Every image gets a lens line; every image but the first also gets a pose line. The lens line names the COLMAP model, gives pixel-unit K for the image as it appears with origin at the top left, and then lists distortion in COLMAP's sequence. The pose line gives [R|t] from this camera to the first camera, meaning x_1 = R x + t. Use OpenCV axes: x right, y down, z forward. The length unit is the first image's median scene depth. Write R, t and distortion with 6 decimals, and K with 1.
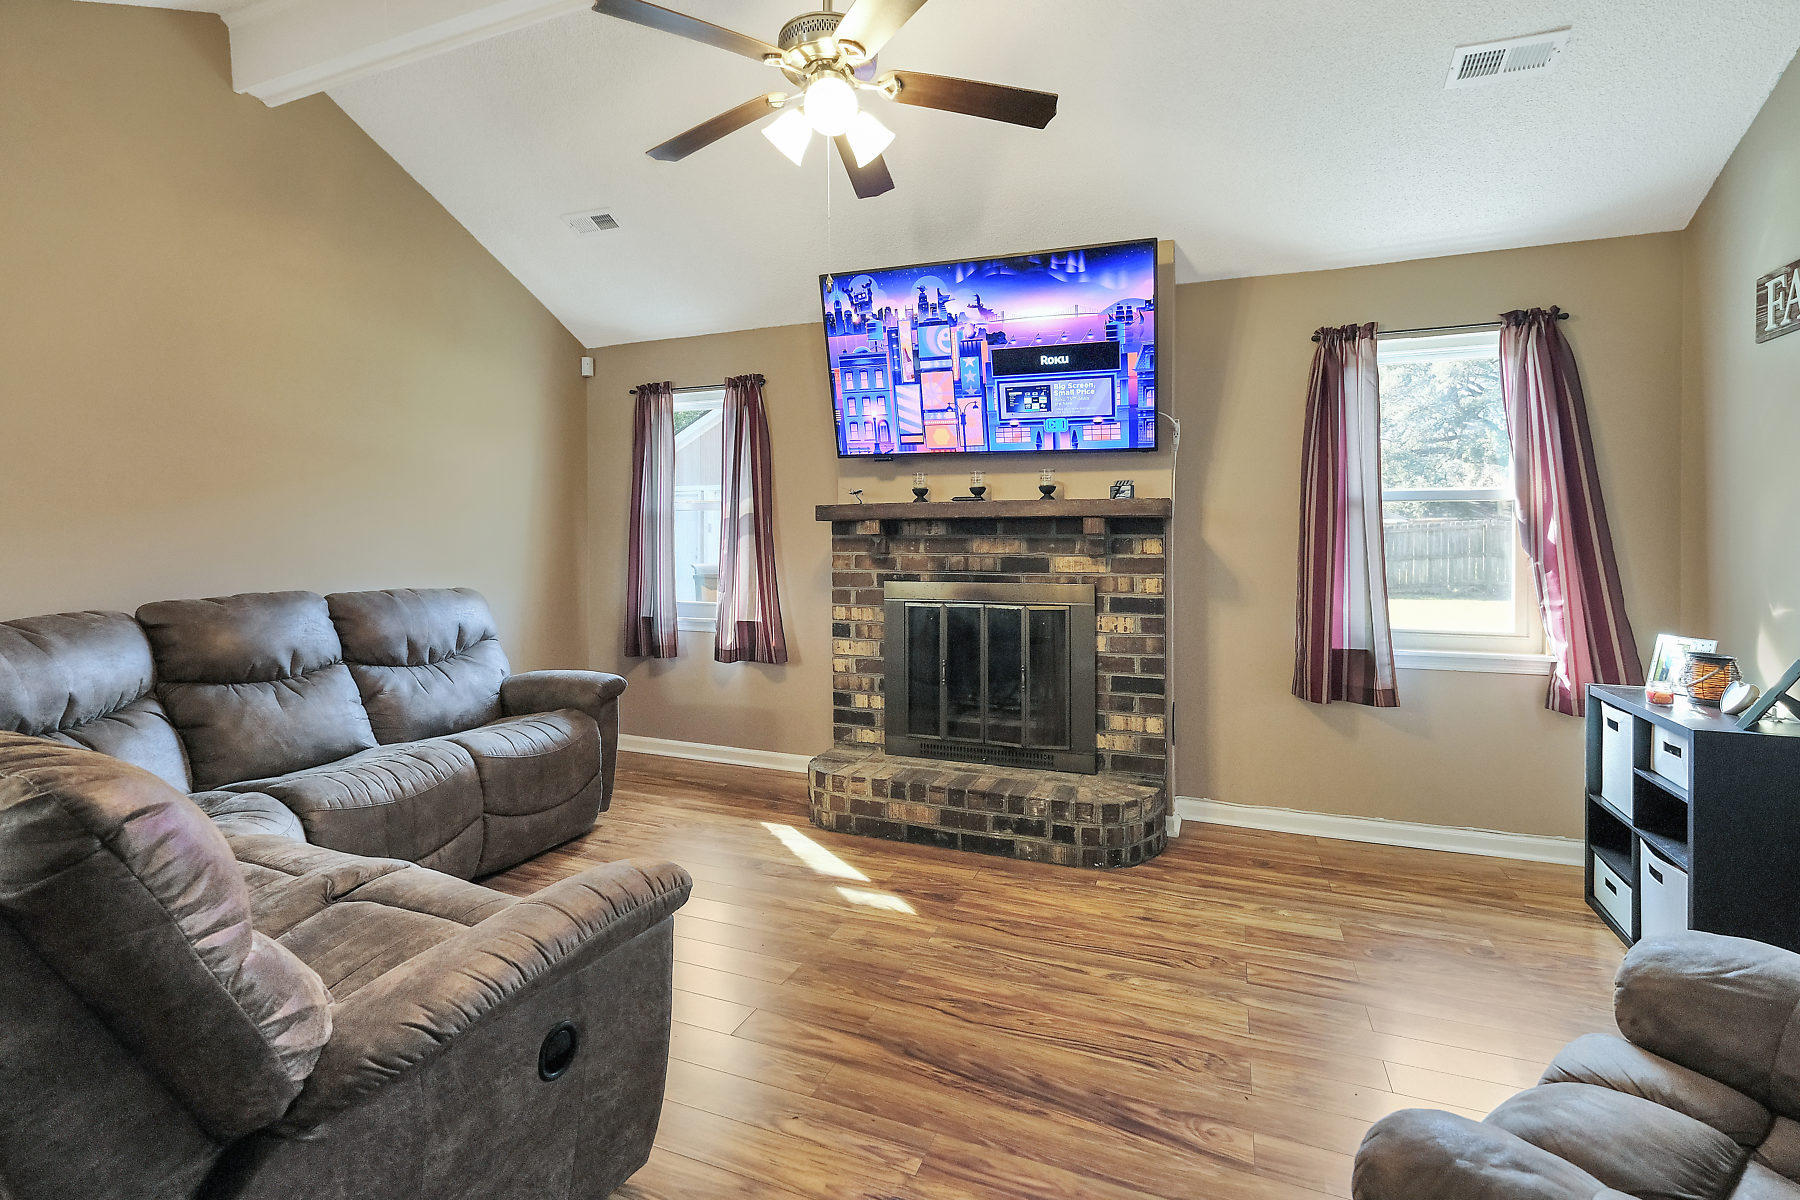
lens RADIAL K [[828.1, 0, 911.0], [0, 828.1, 529.0], [0, 0, 1]] dist [-0.002420, 0.000128]
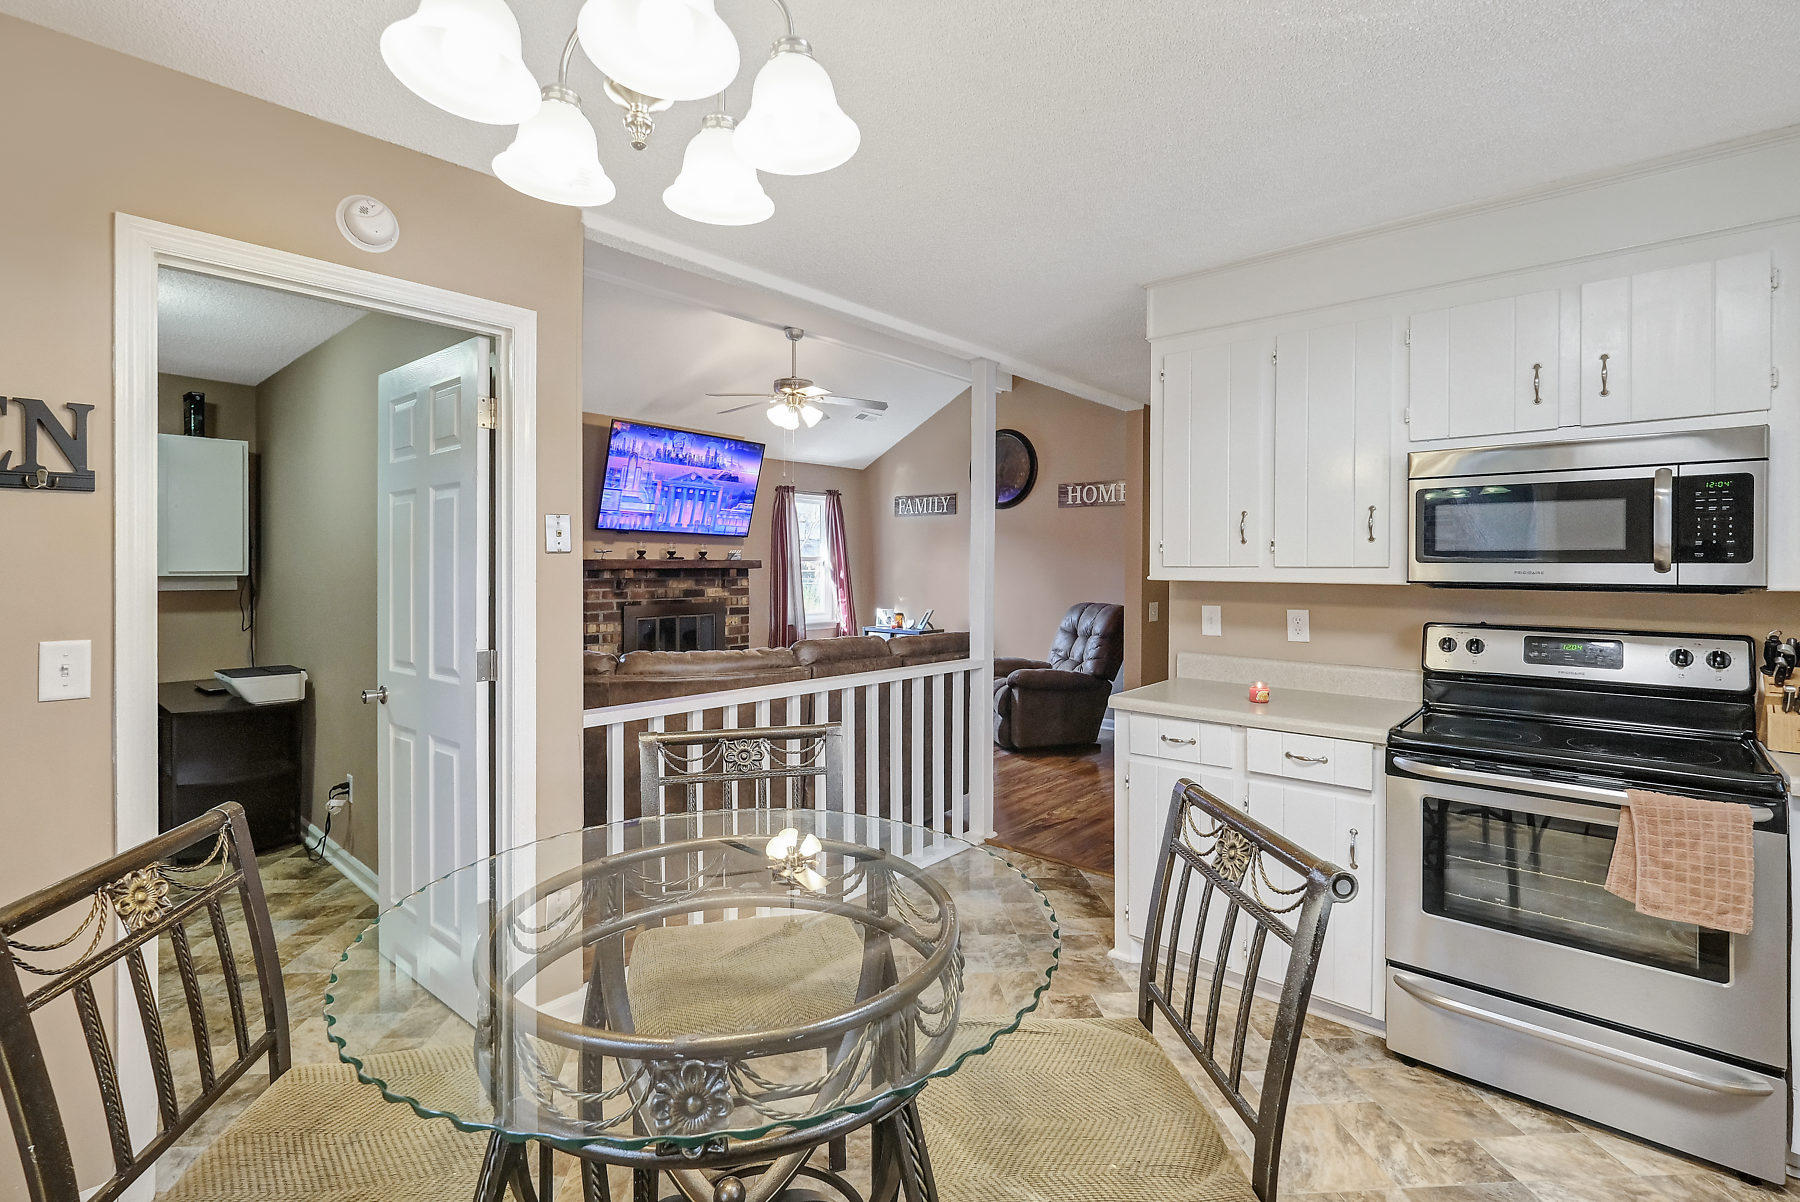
lens RADIAL K [[859.7, 0, 927.4], [0, 859.7, 537.7], [0, 0, 1]] dist [0.001442, 0.000046]
pose [[0.291291, 0.031338, 0.956121, -1.667131], [-0.015877, 0.999484, -0.027923, -0.038834], [-0.956503, -0.007047, 0.291638, -0.083042]]
